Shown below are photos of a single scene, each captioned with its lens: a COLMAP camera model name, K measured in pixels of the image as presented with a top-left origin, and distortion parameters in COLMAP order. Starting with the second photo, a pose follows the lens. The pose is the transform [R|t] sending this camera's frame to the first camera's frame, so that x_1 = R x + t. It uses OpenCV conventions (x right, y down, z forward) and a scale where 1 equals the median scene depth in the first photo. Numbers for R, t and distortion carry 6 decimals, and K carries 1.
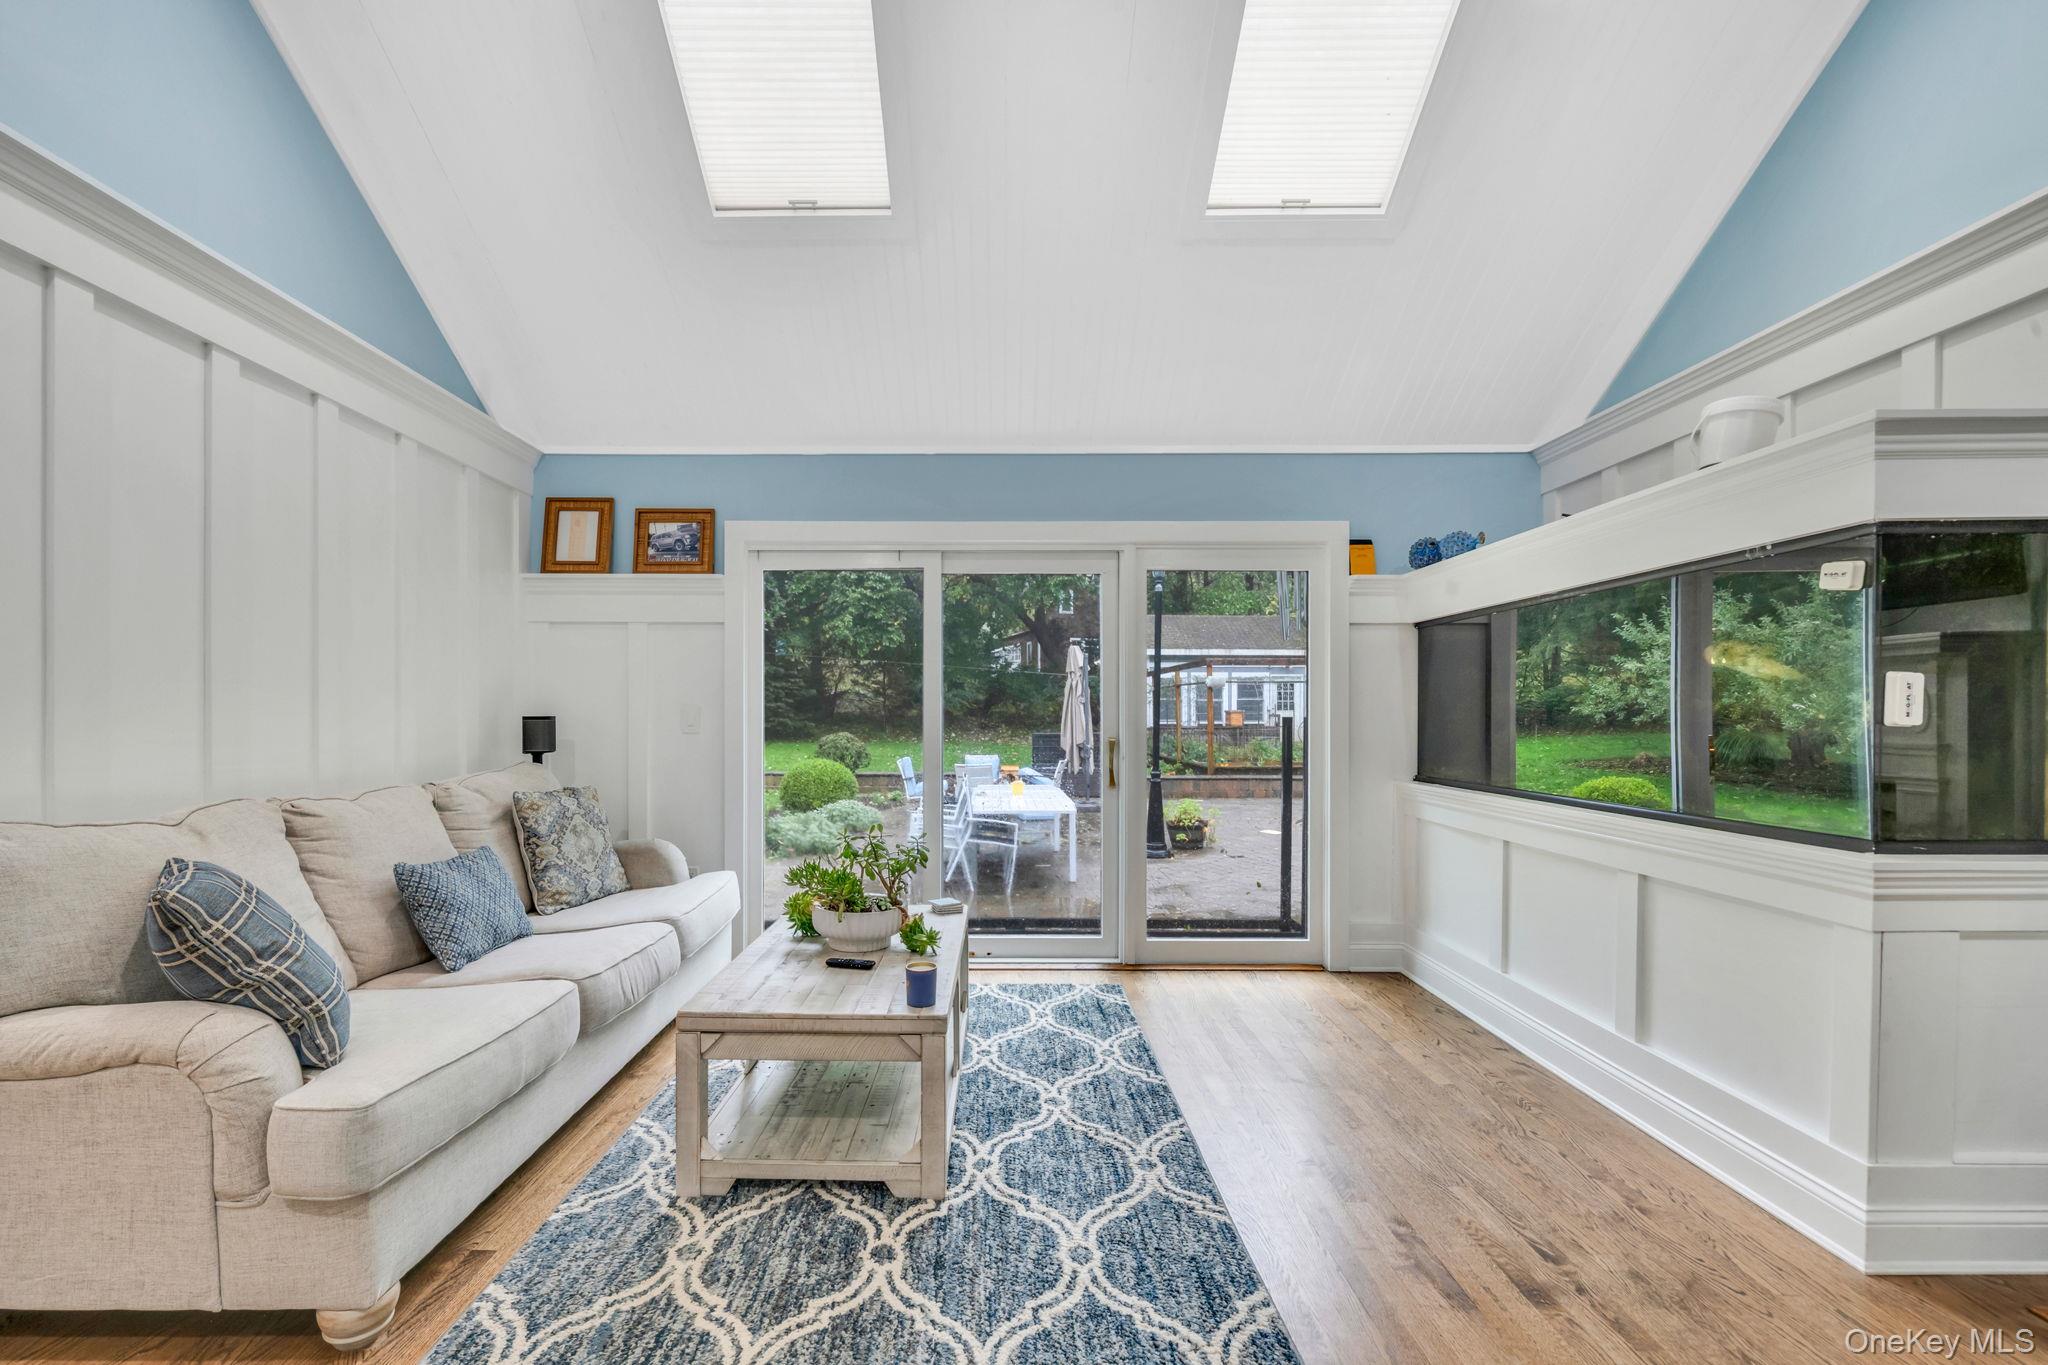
lens RADIAL K [[903.0, 0, 1022.2], [0, 903.0, 714.2], [0, 0, 1]] dist [0.001183, 0.000289]
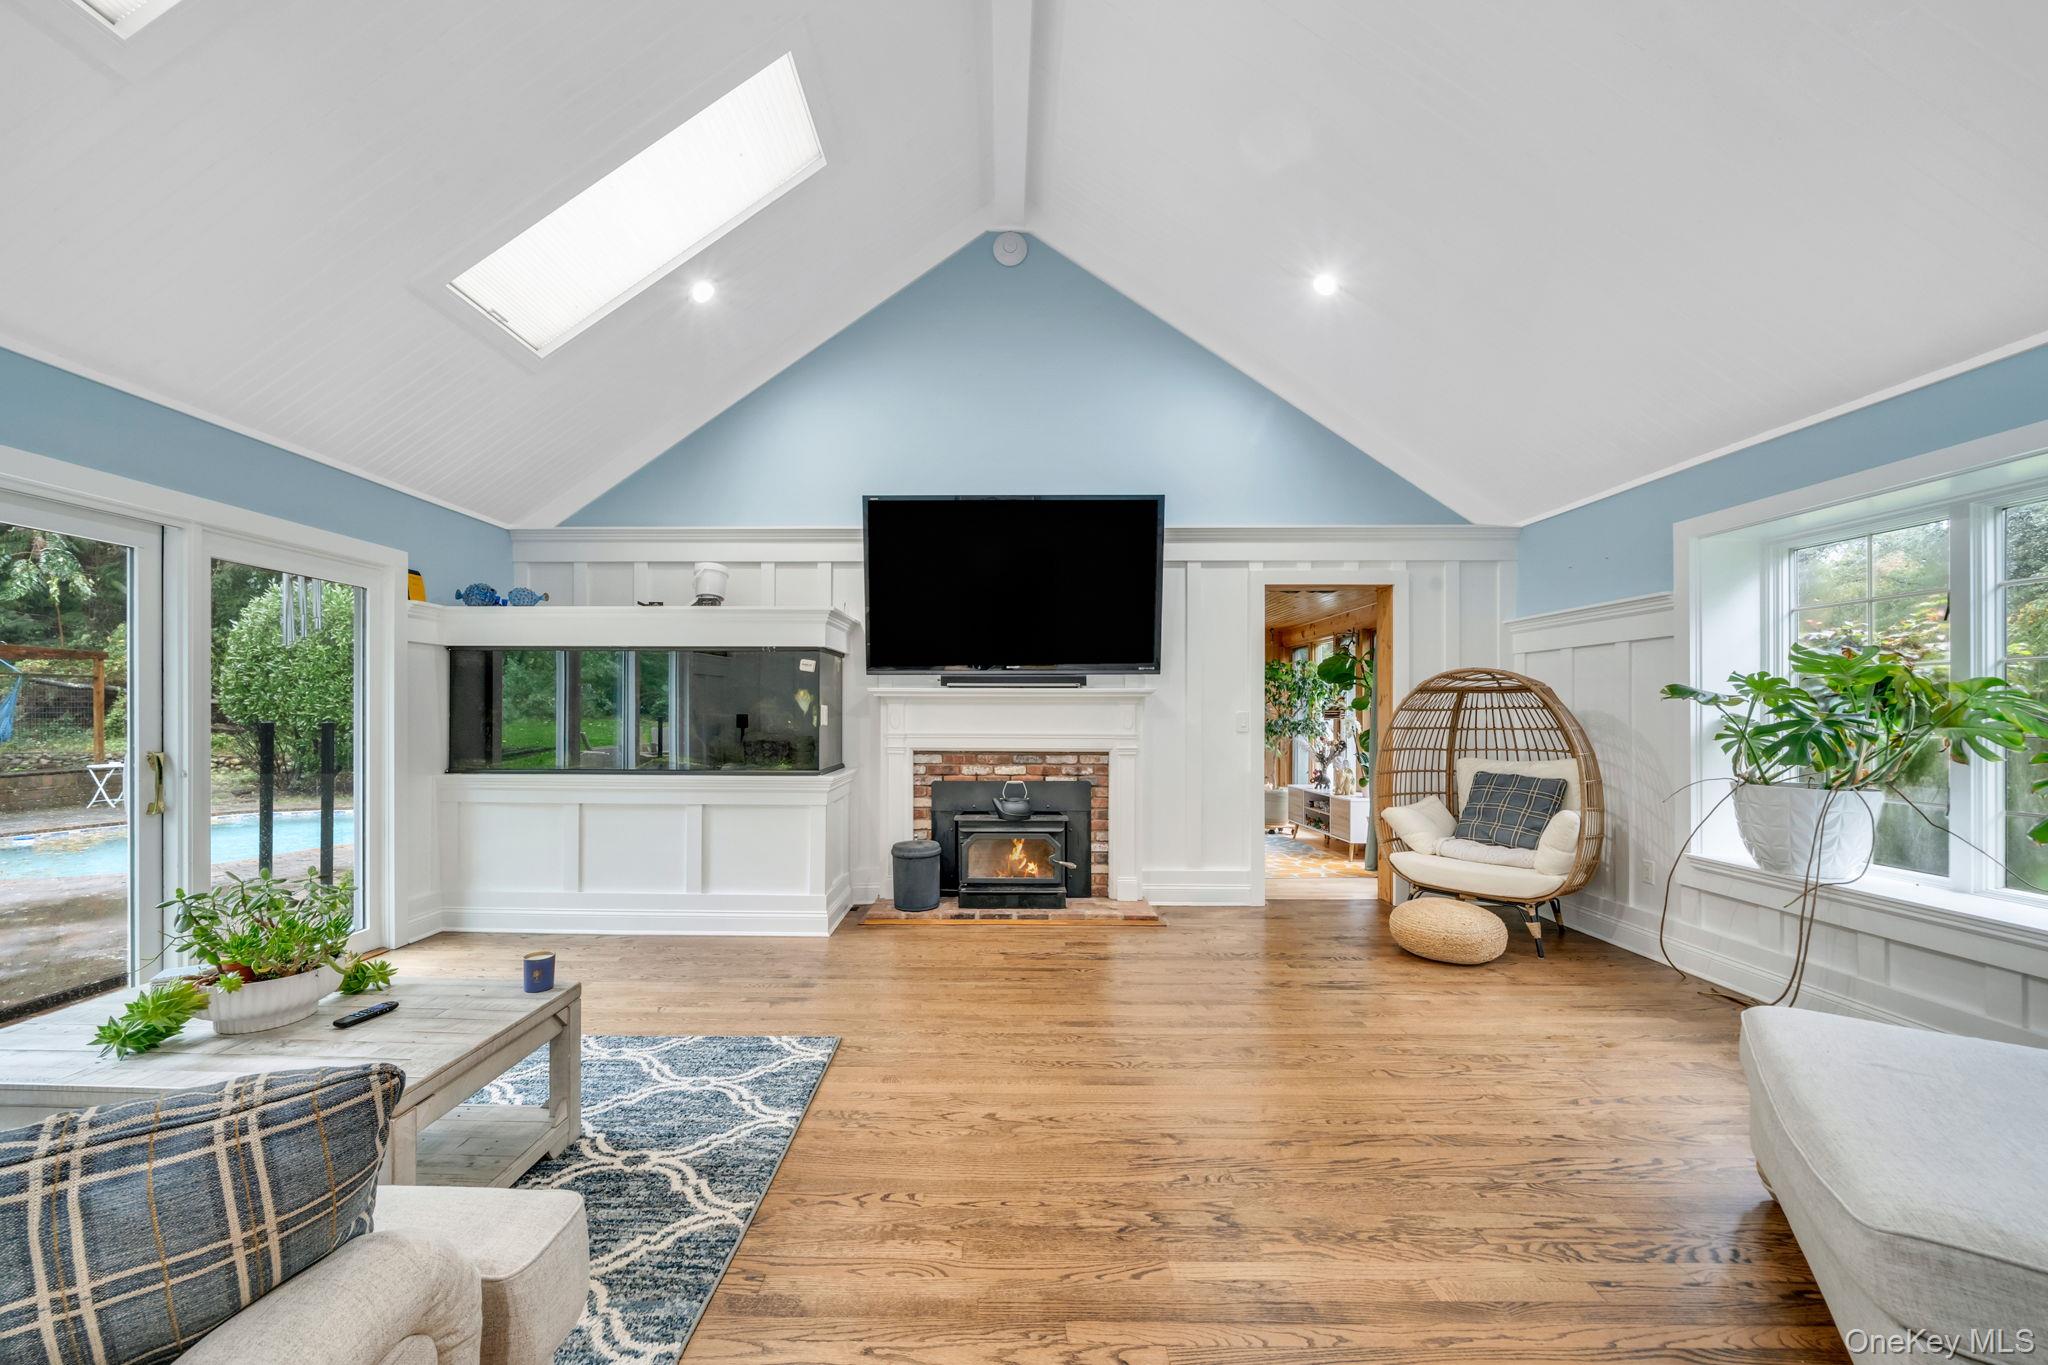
lens RADIAL K [[777.5, 0, 999.9], [0, 777.5, 683.5], [0, 0, 1]] dist [-0.010399, -0.000142]
pose [[-0.015291, 0.034617, 0.999284, -1.263299], [-0.003353, 0.999393, -0.034673, -0.030433], [-0.999877, -0.003880, -0.015166, 0.514309]]
